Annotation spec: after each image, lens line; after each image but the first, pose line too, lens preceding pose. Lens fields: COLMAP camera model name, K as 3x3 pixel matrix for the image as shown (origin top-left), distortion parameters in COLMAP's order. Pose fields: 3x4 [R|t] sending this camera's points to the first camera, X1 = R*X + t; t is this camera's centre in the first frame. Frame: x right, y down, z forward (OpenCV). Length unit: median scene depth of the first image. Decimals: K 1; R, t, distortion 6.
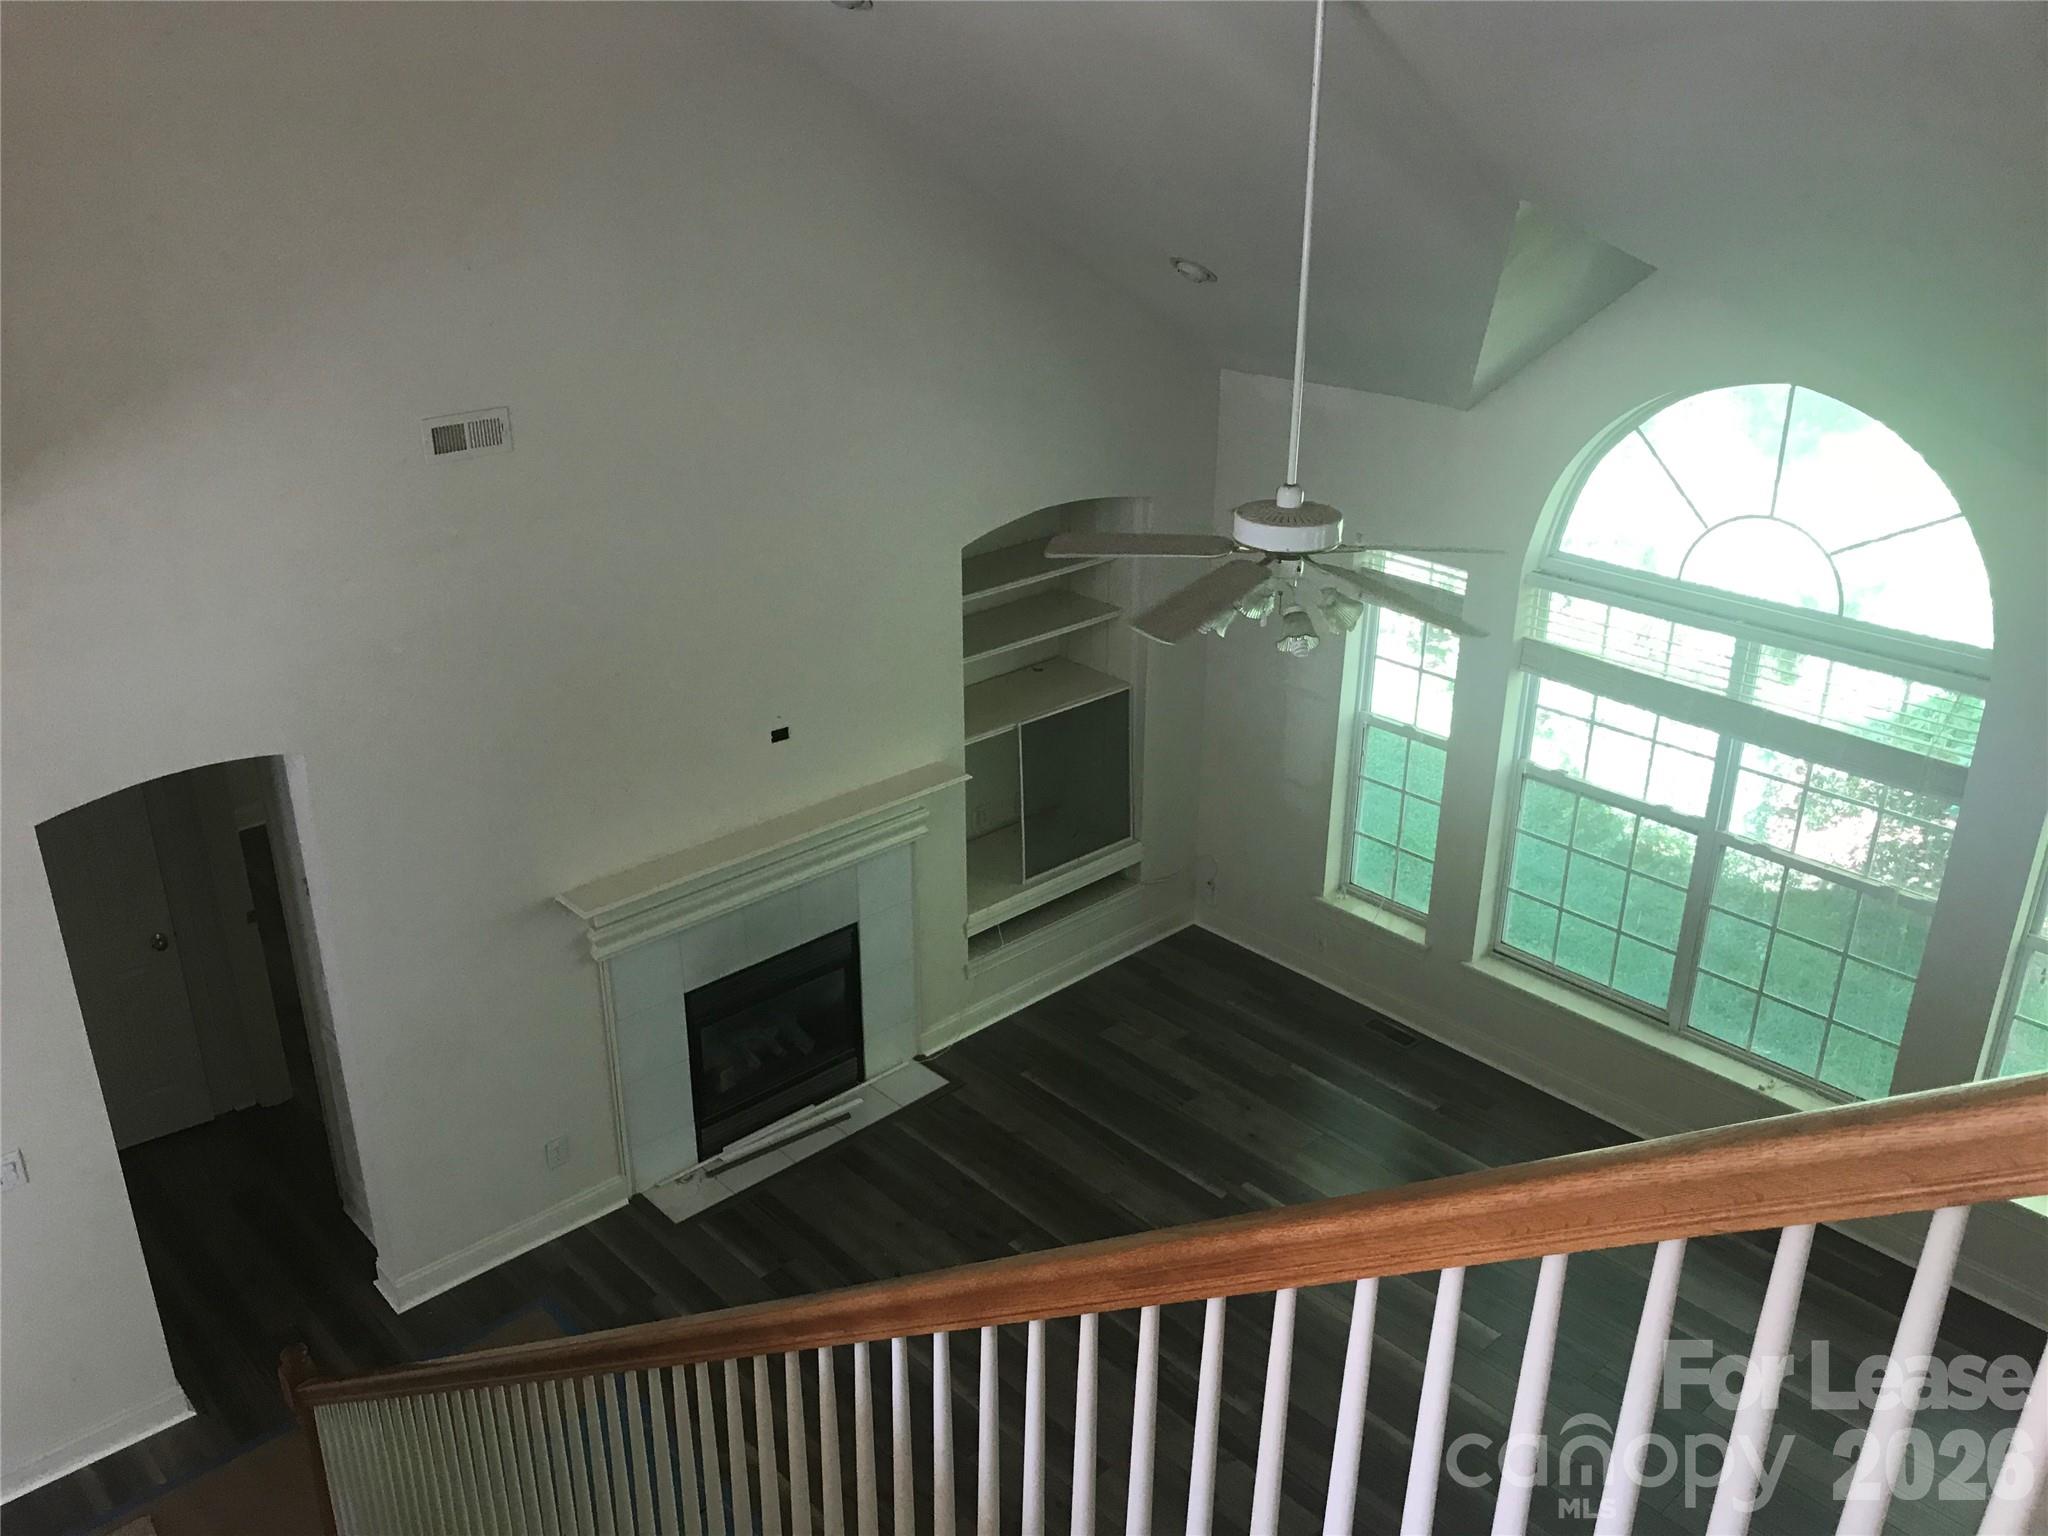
lens RADIAL K [[1677.1, 0, 995.7], [0, 1677.1, 775.9], [0, 0, 1]] dist [0.041964, -0.052195]
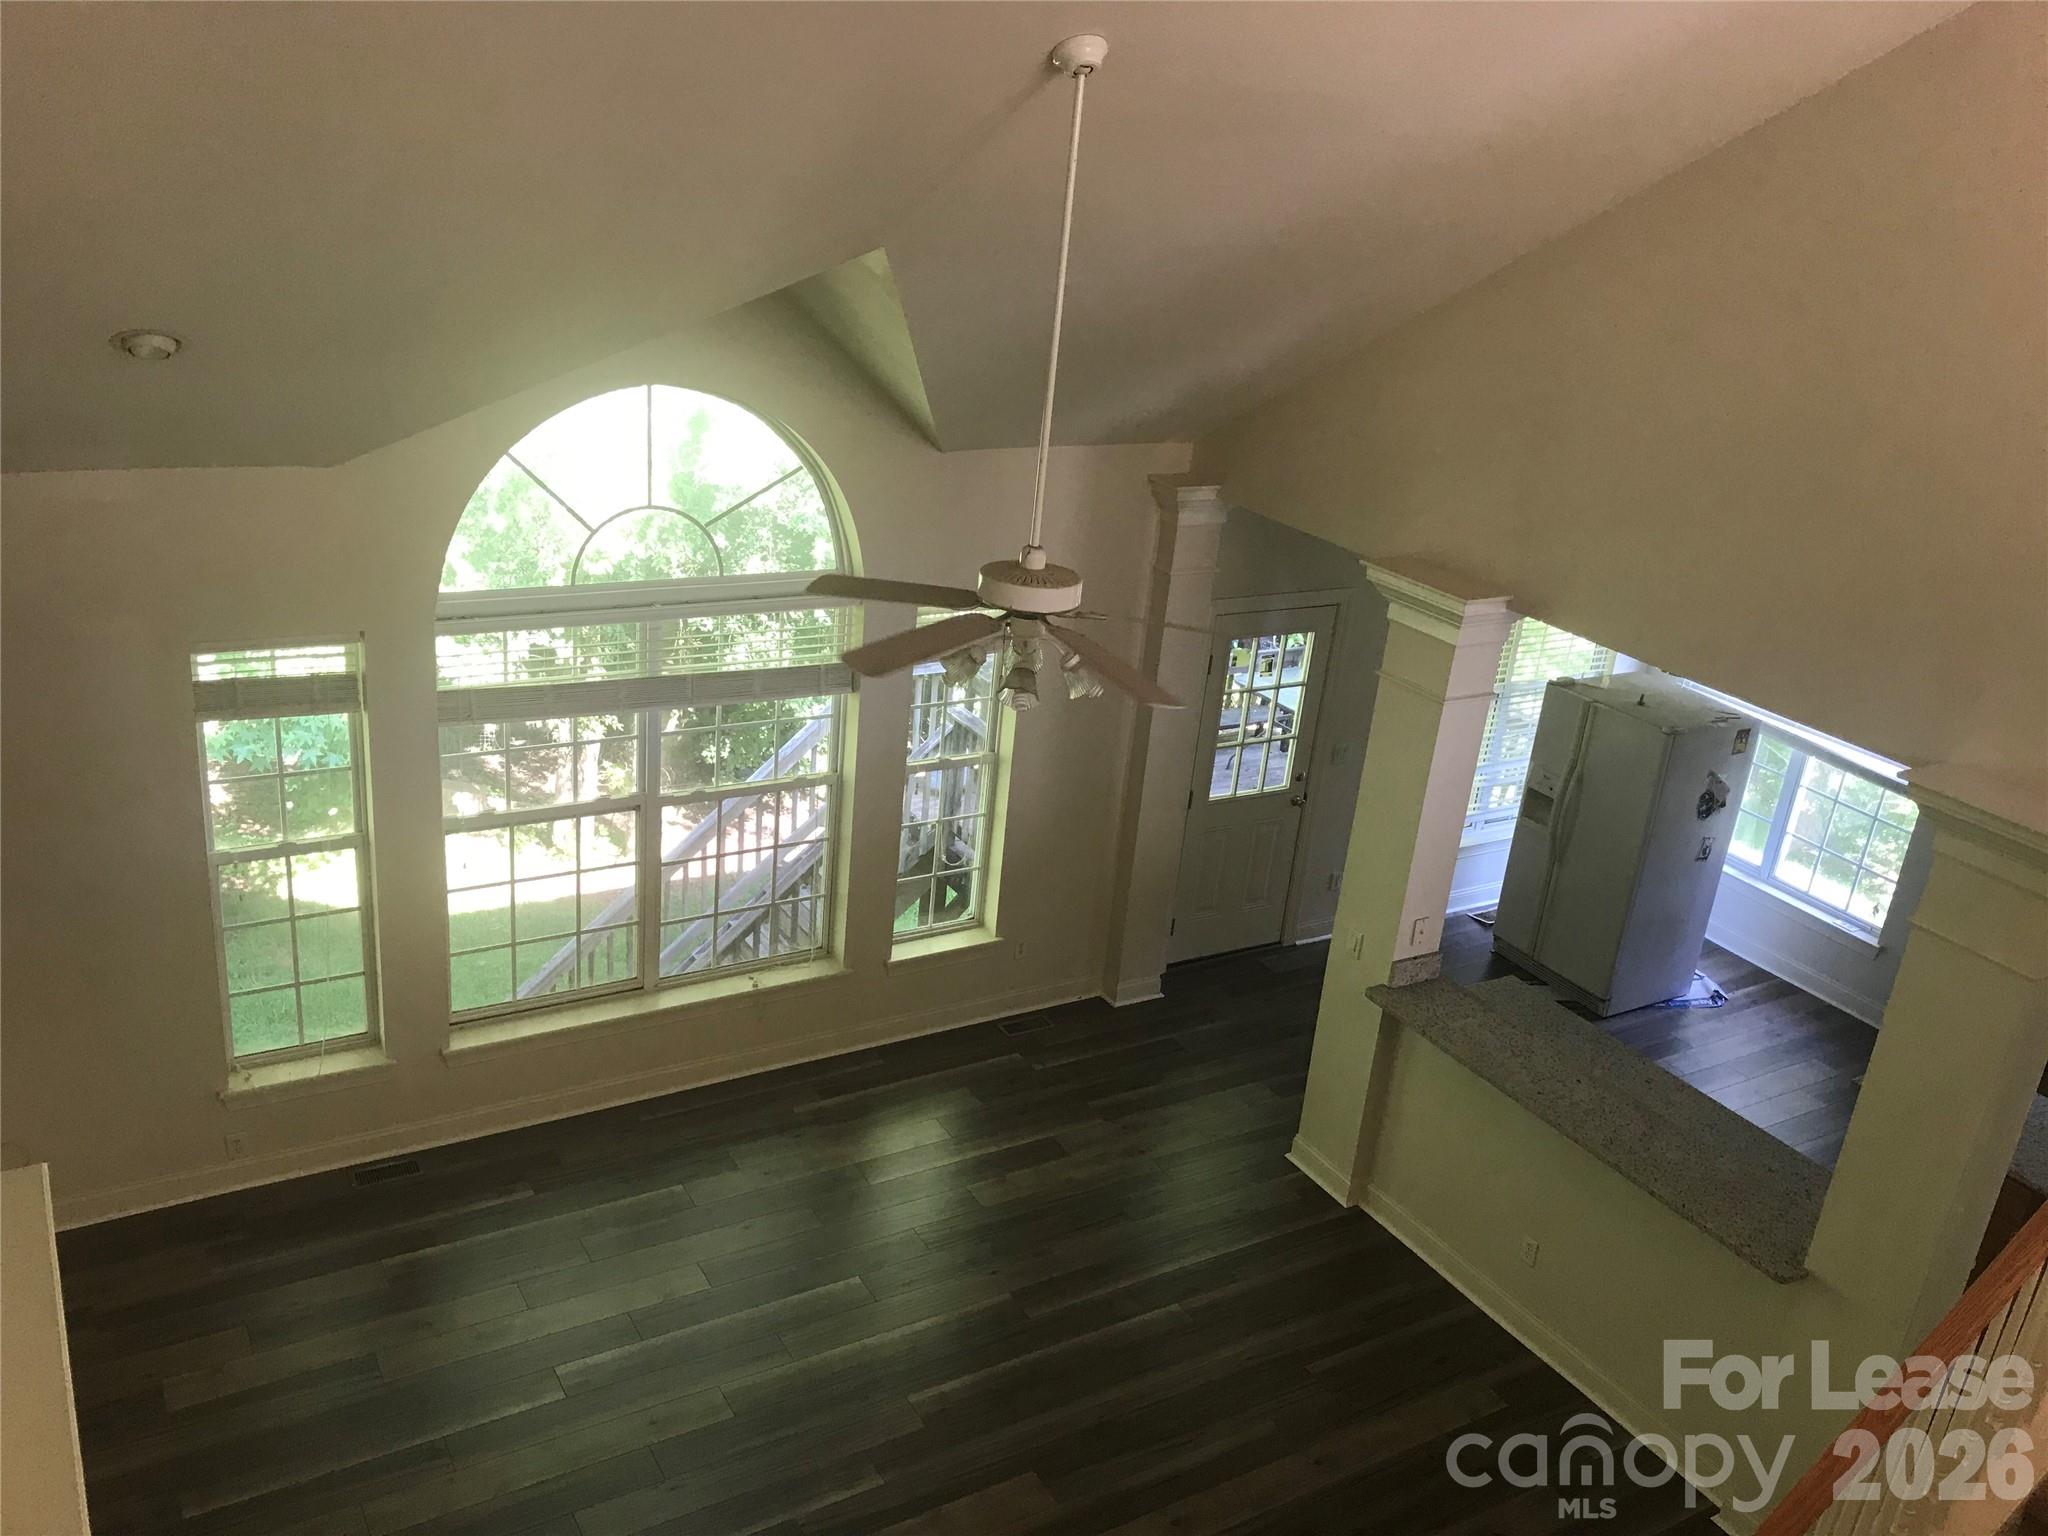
lens RADIAL K [[1677.1, 0, 1011.5], [0, 1677.1, 770.6], [0, 0, 1]] dist [0.041964, -0.052195]
pose [[0.204633, -0.350639, 0.913881, -0.480346], [0.312153, 0.908267, 0.278588, -0.202673], [-0.927731, 0.228263, 0.295315, 0.449668]]
